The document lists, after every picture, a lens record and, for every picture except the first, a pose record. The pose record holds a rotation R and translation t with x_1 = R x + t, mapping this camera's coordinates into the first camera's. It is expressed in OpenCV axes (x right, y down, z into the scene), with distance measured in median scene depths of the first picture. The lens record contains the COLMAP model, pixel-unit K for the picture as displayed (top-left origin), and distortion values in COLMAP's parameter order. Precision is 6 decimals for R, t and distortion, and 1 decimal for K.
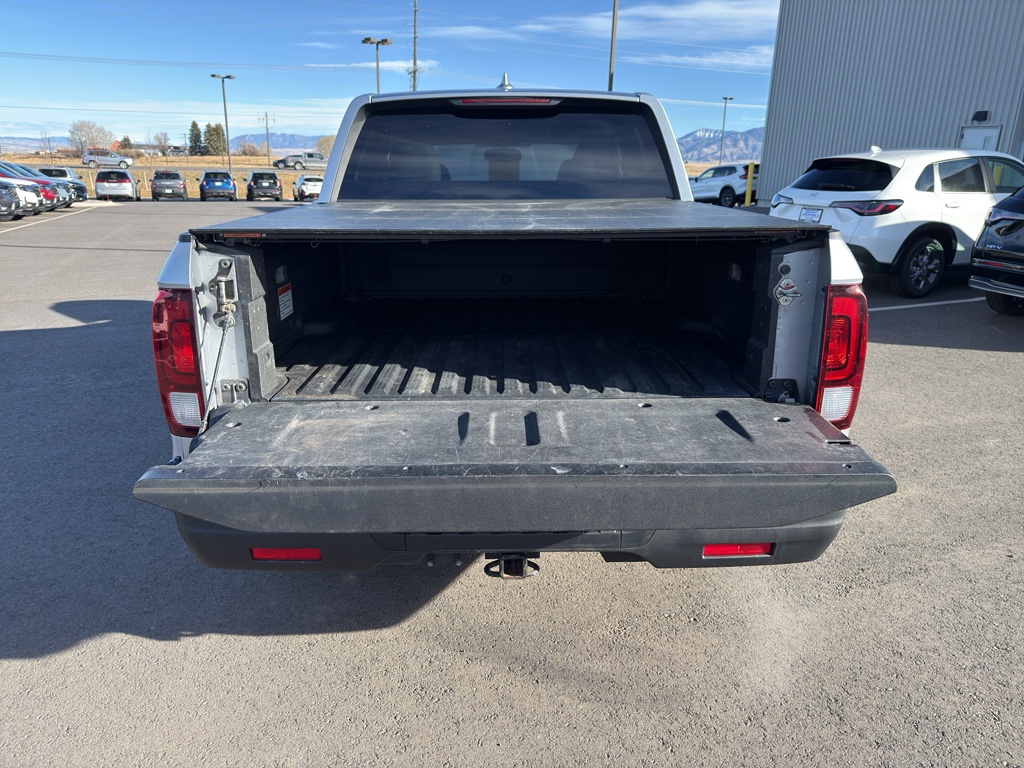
lens RADIAL K [[739.0, 0, 510.1], [0, 739.0, 396.0], [0, 0, 1]] dist [0.022254, -0.024567]
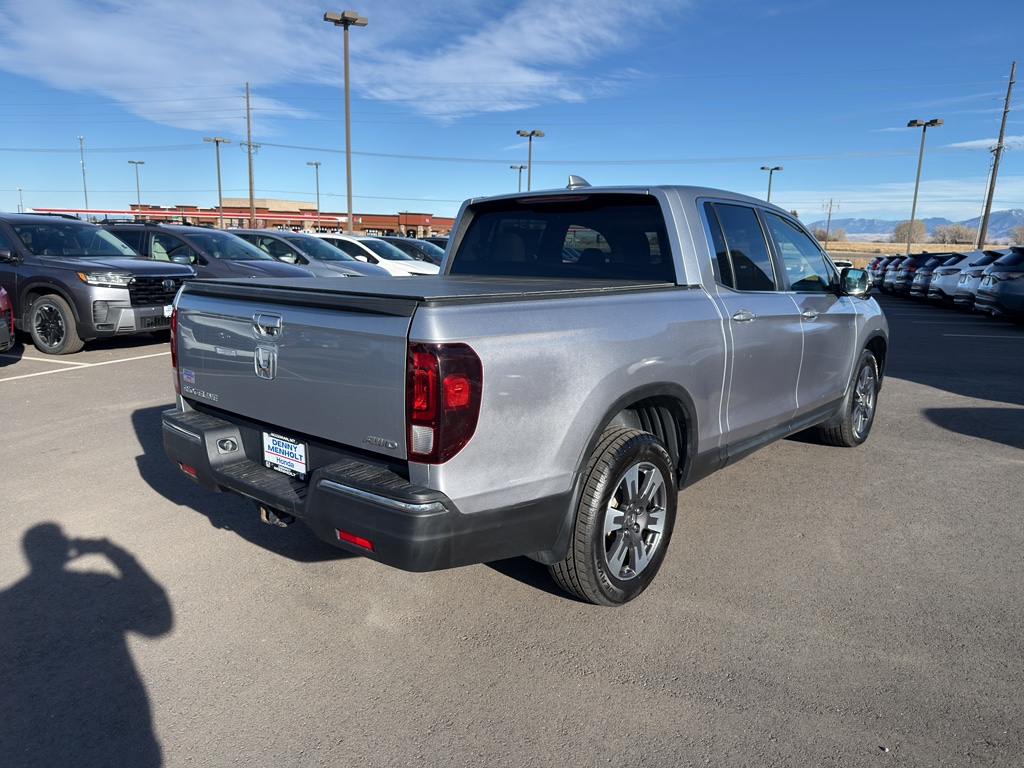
lens RADIAL K [[735.5, 0, 501.1], [0, 735.5, 392.0], [0, 0, 1]] dist [0.009902, -0.012830]
pose [[0.745908, 0.138147, -0.651565, 0.347792], [-0.209108, 0.977364, -0.032161, -0.015096], [0.632373, 0.160236, 0.757911, 0.040678]]
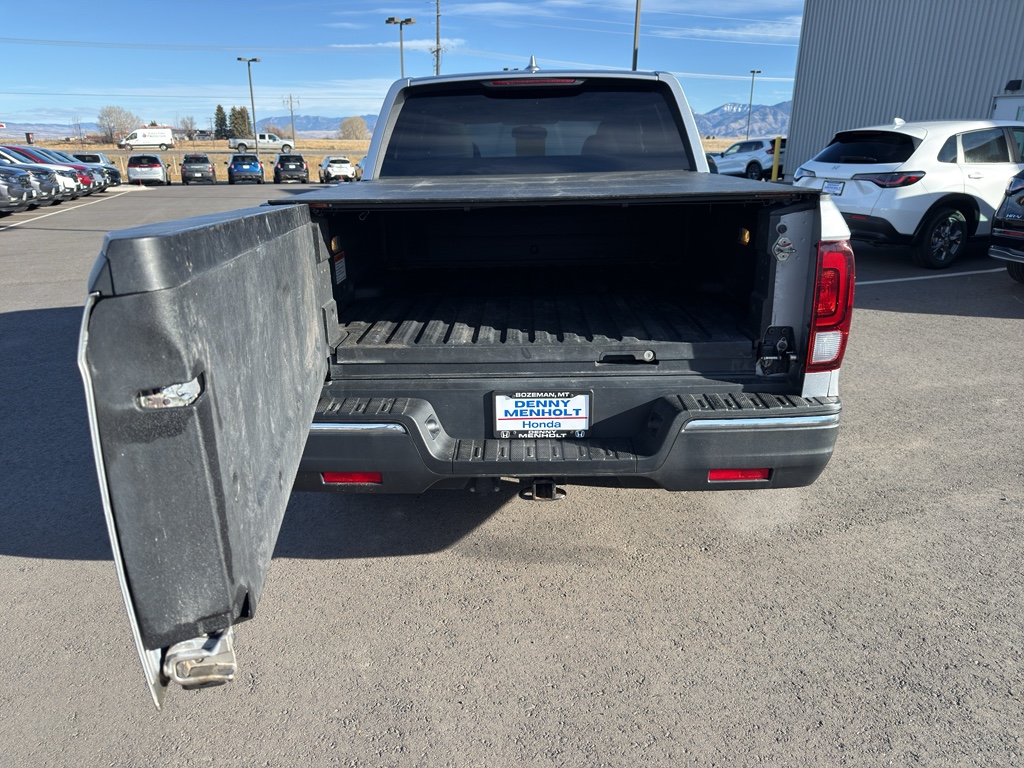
lens RADIAL K [[739.0, 0, 510.1], [0, 739.0, 396.0], [0, 0, 1]] dist [0.022254, -0.024567]
pose [[0.999421, -0.004801, -0.033689, -0.002555], [0.005665, 0.999656, 0.025606, 0.013947], [0.033555, -0.025782, 0.999104, -0.041106]]
